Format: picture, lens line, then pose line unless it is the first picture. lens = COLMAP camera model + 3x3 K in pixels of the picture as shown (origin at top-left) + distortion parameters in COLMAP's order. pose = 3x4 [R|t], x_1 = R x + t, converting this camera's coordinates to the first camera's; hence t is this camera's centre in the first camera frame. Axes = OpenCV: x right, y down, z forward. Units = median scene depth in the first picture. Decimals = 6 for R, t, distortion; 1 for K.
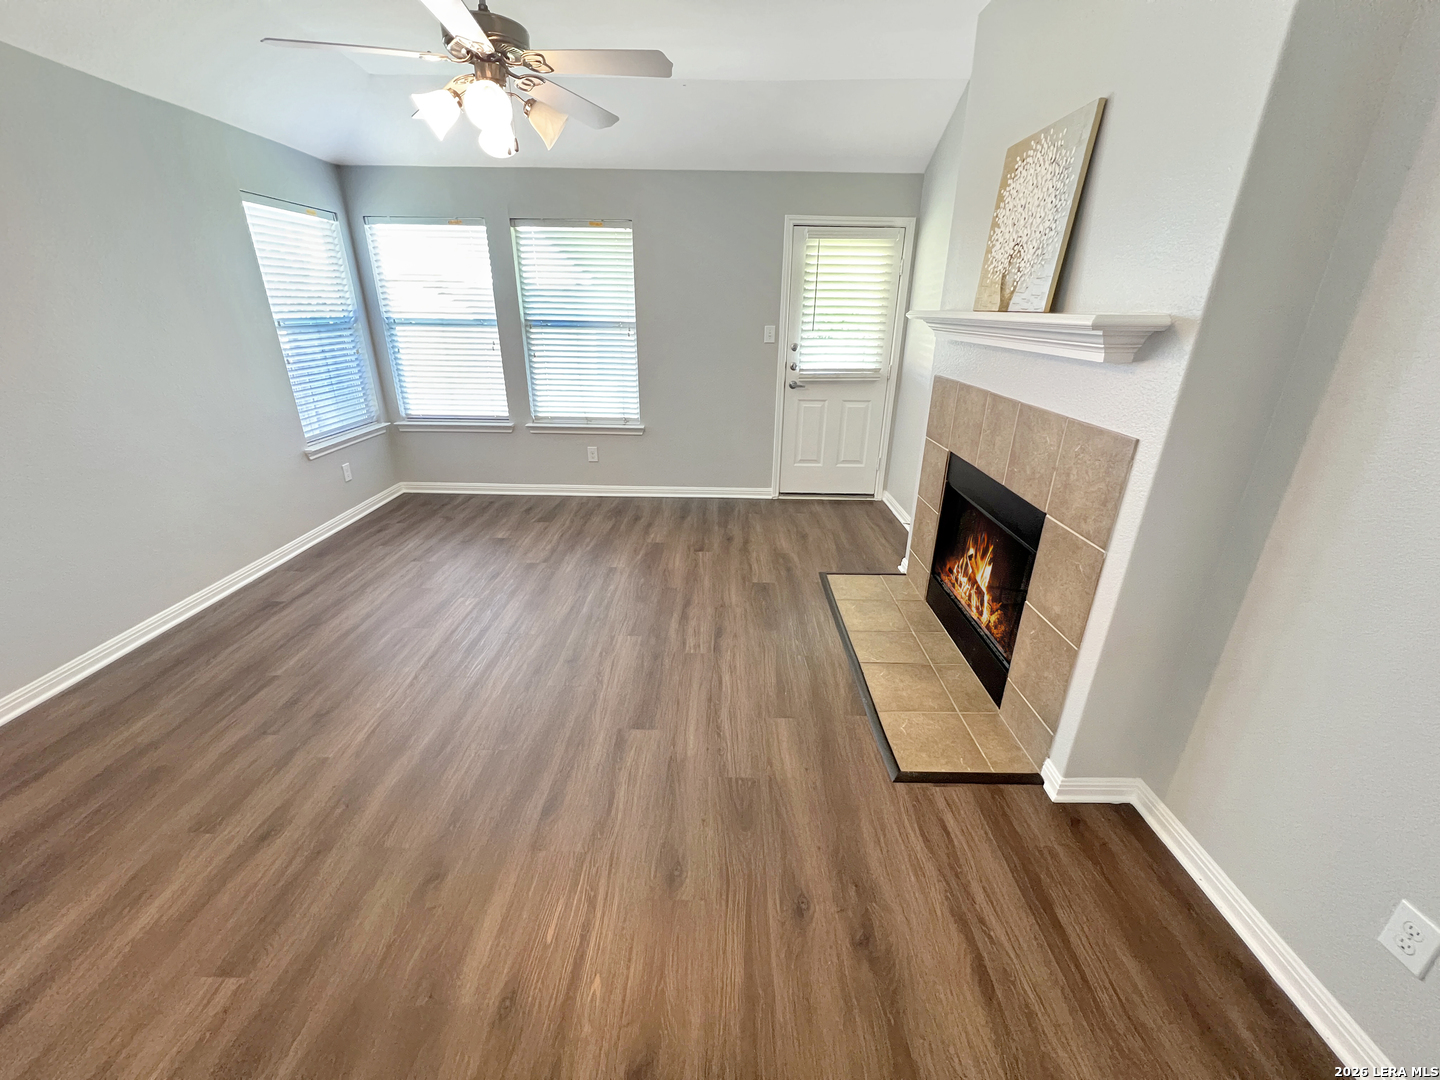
lens RADIAL K [[576.0, 0, 717.3], [0, 576.0, 538.1], [0, 0, 1]] dist [-0.001559, 0.000727]
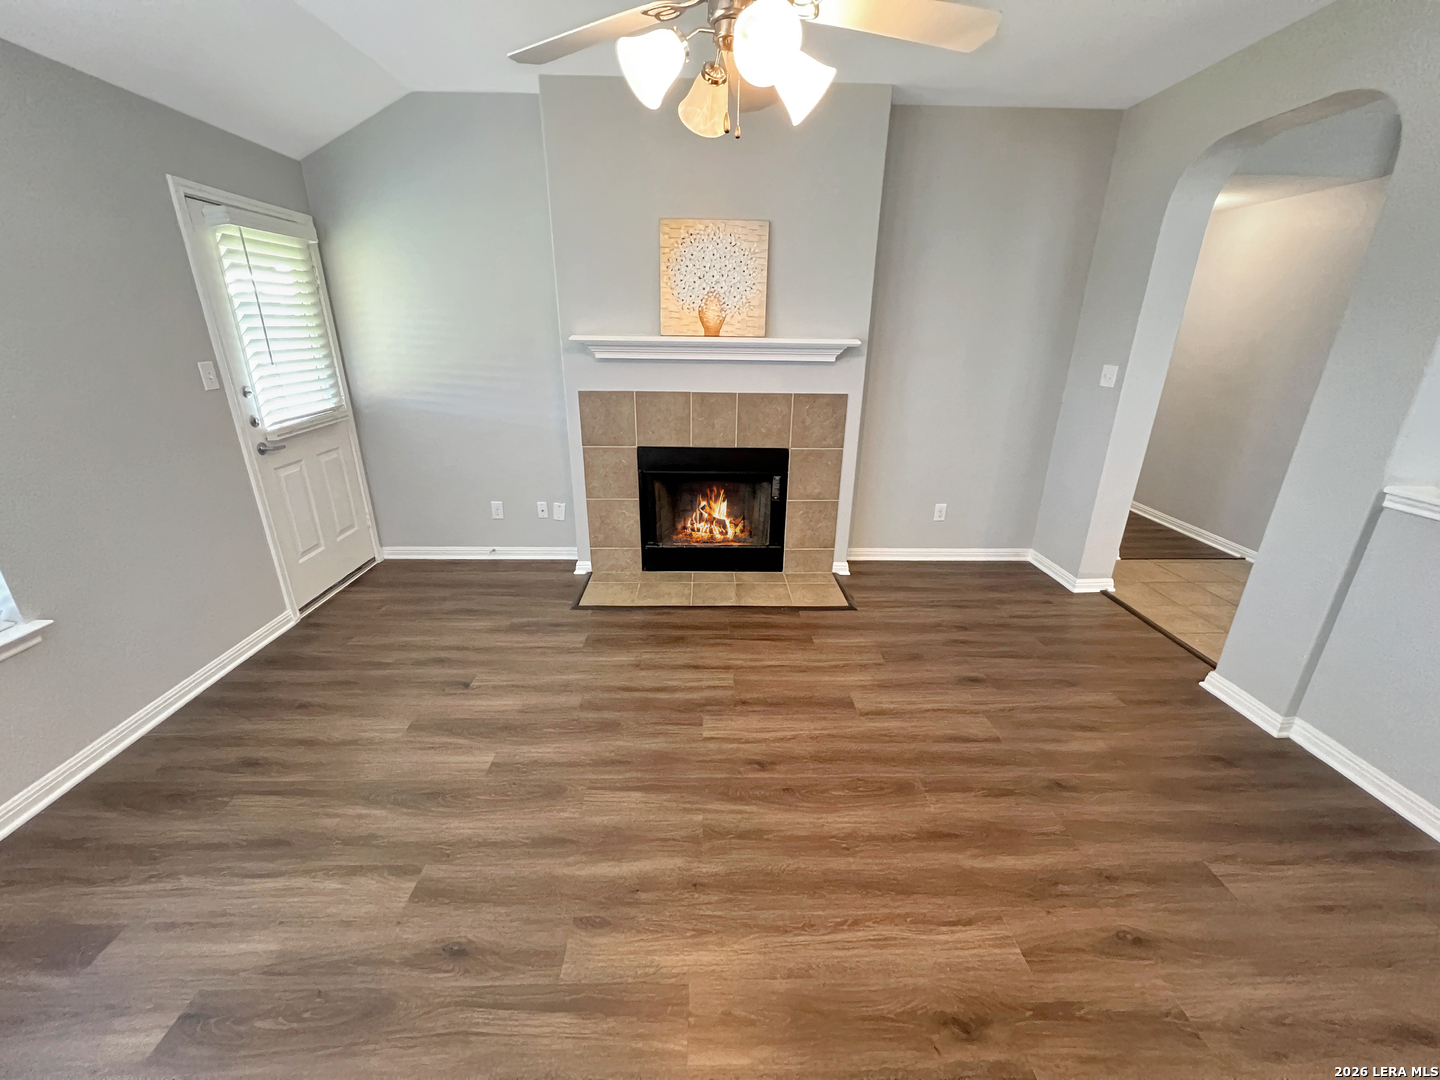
lens RADIAL K [[576.0, 0, 719.7], [0, 576.0, 539.6], [0, 0, 1]] dist [-0.001559, 0.000727]
pose [[-0.035821, -0.359861, 0.932318, -0.900012], [0.359767, 0.865724, 0.347979, -0.375651], [-0.932354, 0.347882, 0.098455, 0.851163]]
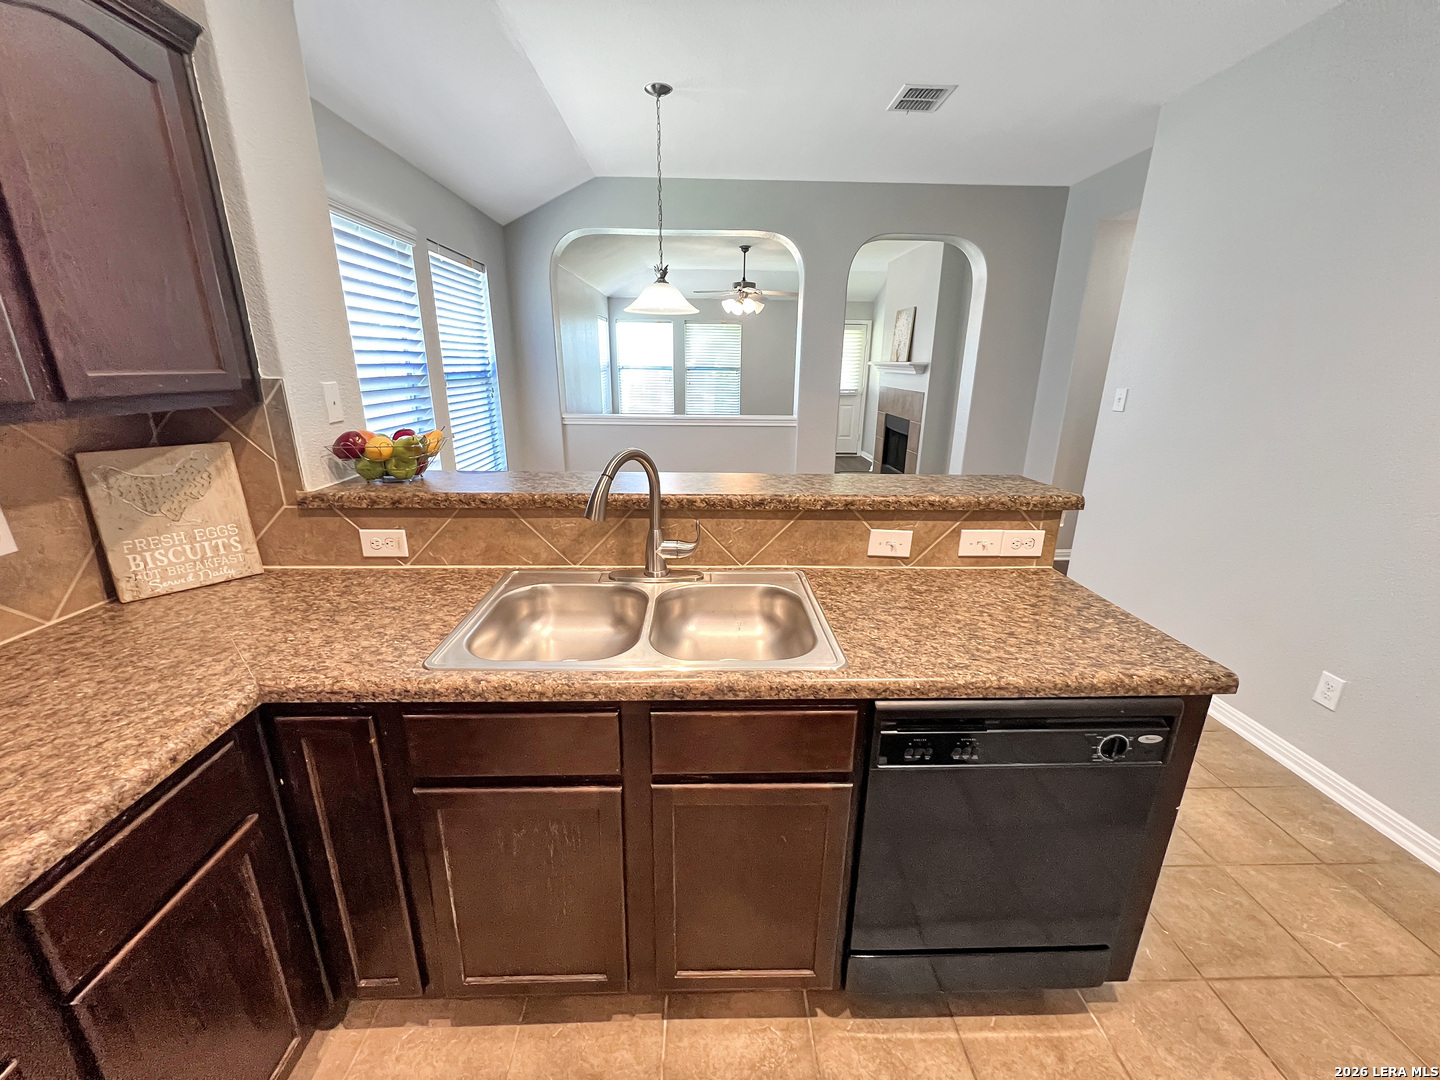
lens RADIAL K [[577.9, 0, 718.6], [0, 577.9, 540.0], [0, 0, 1]] dist [-0.003736, 0.001190]
pose [[0.999207, -0.014569, 0.037065, -0.508130], [0.017424, 0.996809, -0.077904, 0.672118], [-0.035812, 0.078488, 0.996272, -1.694529]]
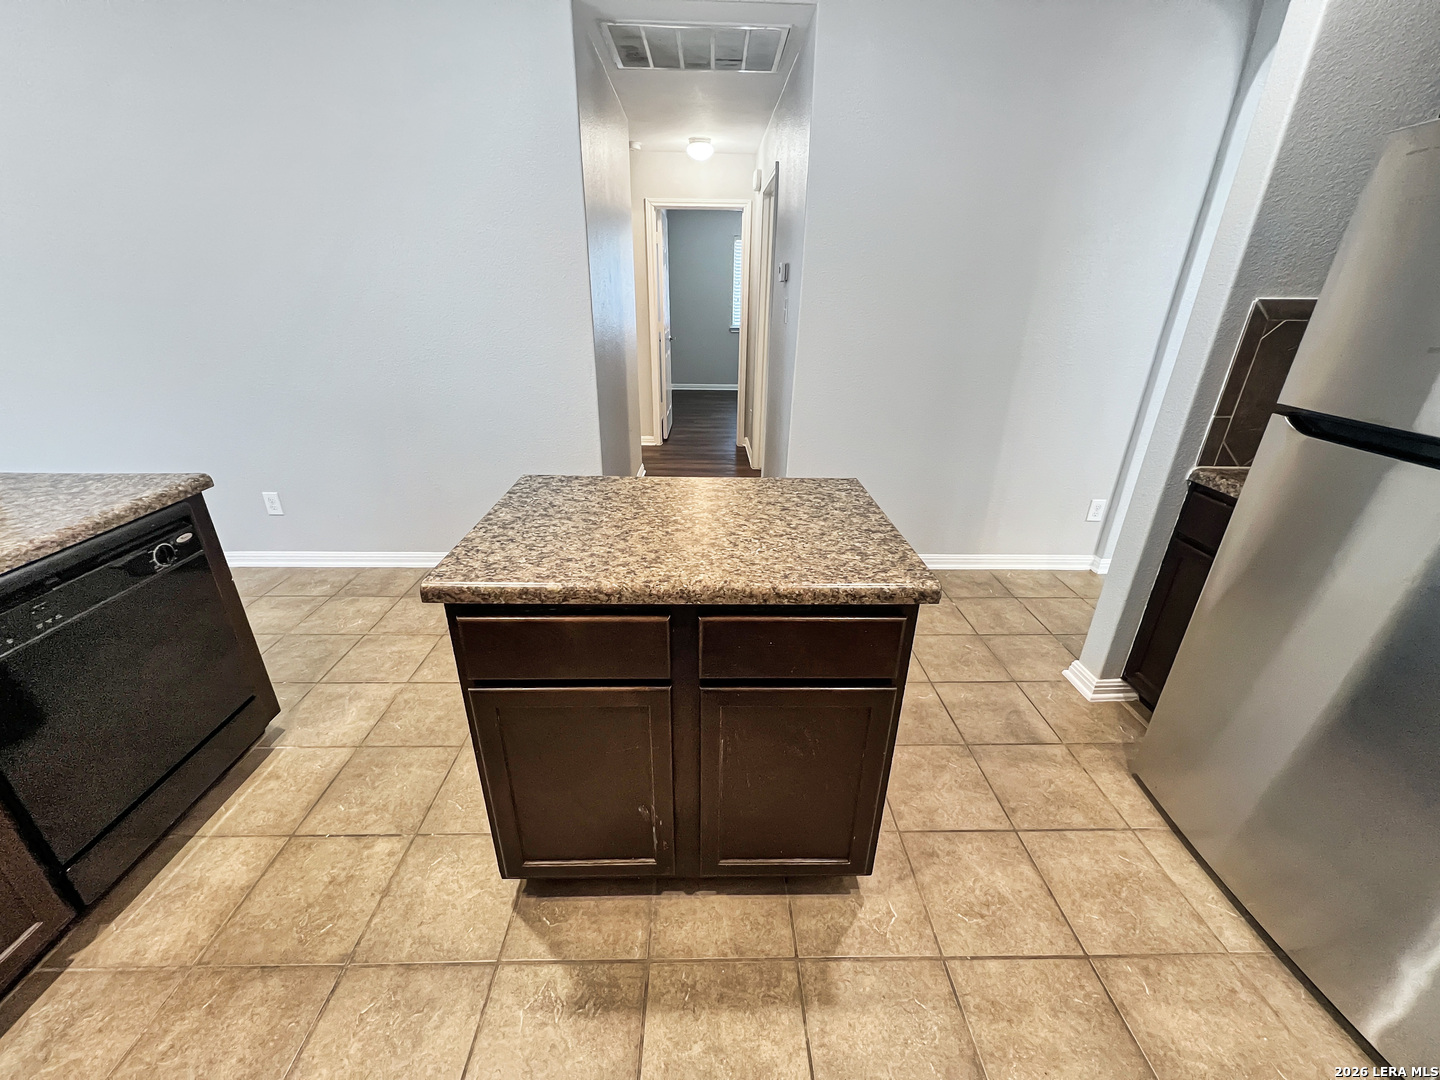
lens RADIAL K [[576.0, 0, 716.9], [0, 576.0, 539.2], [0, 0, 1]] dist [-0.001559, 0.000727]
pose [[-0.029202, -0.412618, 0.910436, -0.720976], [0.353247, 0.847792, 0.395557, 0.752647], [-0.935074, 0.333160, 0.120998, -1.842077]]
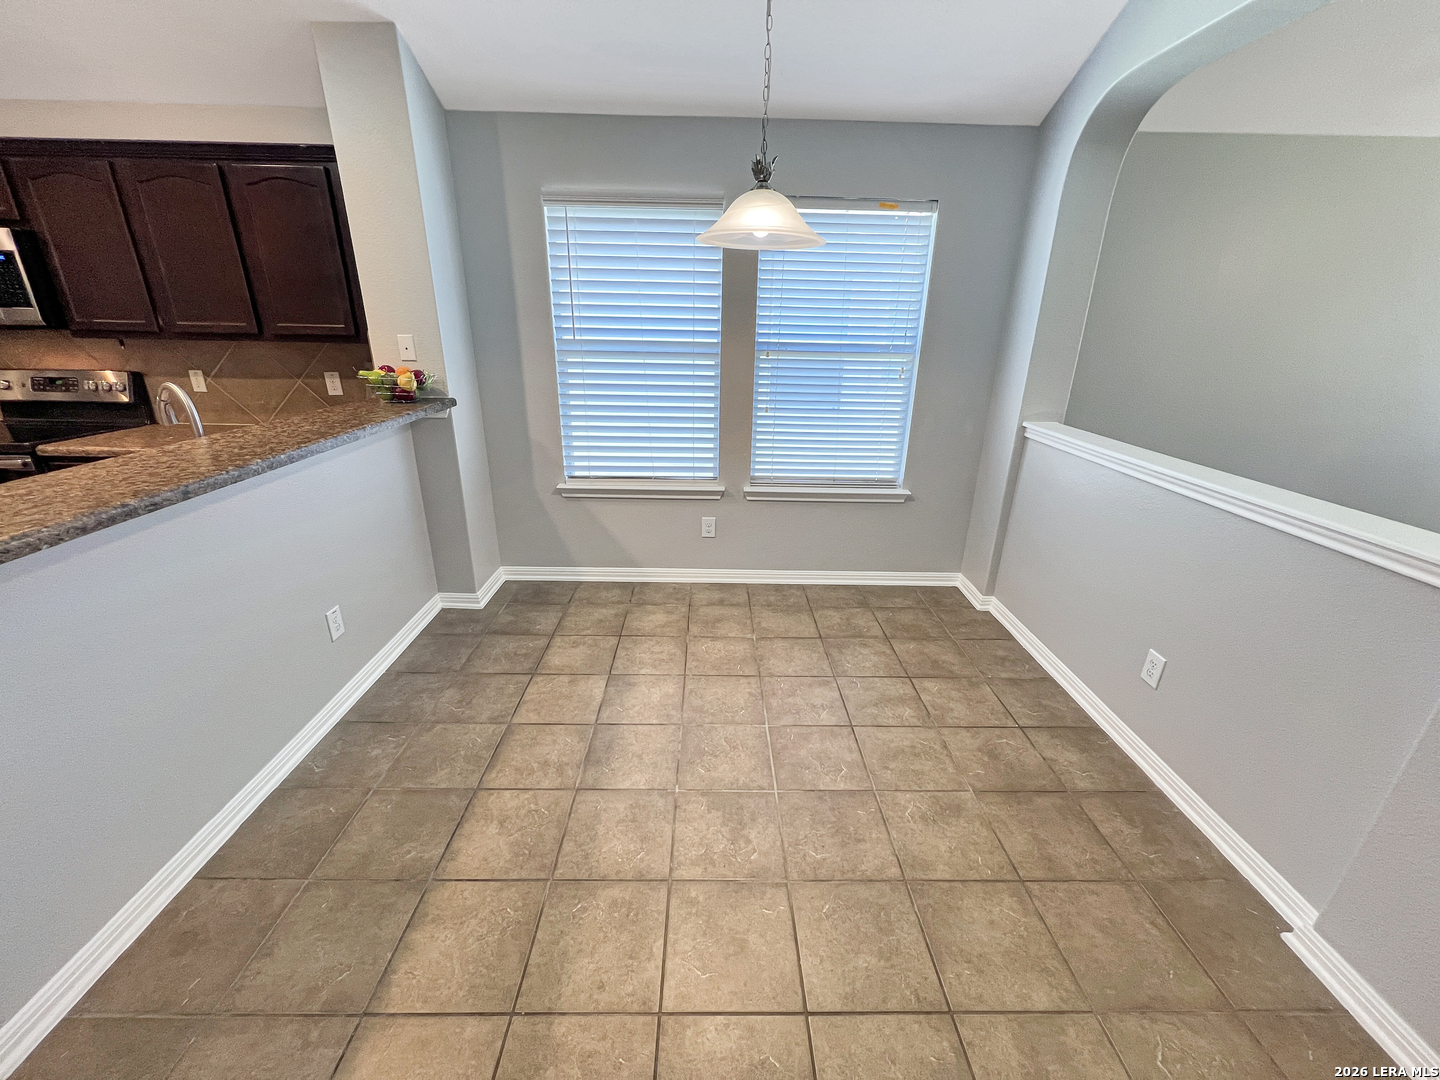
lens RADIAL K [[576.0, 0, 719.7], [0, 576.0, 539.2], [0, 0, 1]] dist [-0.001559, 0.000727]
pose [[0.024471, 0.339890, -0.940147, 0.176988], [-0.387361, 0.870185, 0.304514, 0.239679], [0.921603, 0.356724, 0.152954, -0.597877]]
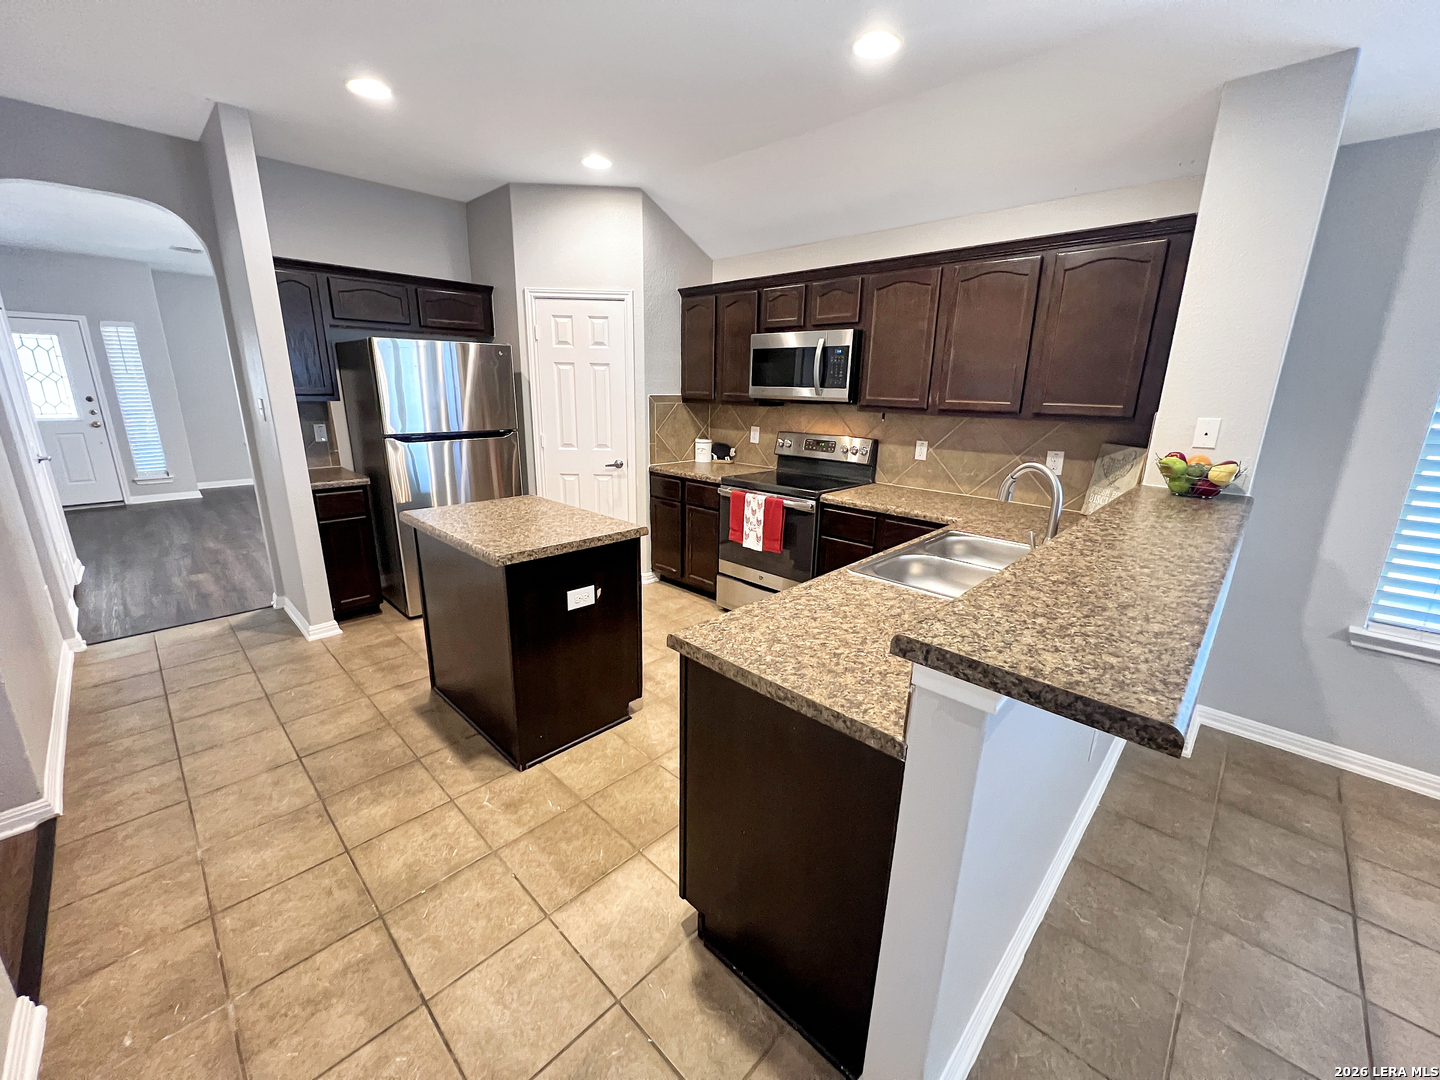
lens RADIAL K [[576.0, 0, 719.7], [0, 576.0, 539.7], [0, 0, 1]] dist [-0.001559, 0.000727]
pose [[-0.686987, 0.163509, -0.708035, 0.213441], [-0.293869, 0.828614, 0.476487, 0.404619], [0.664598, 0.535410, -0.521196, -1.020216]]
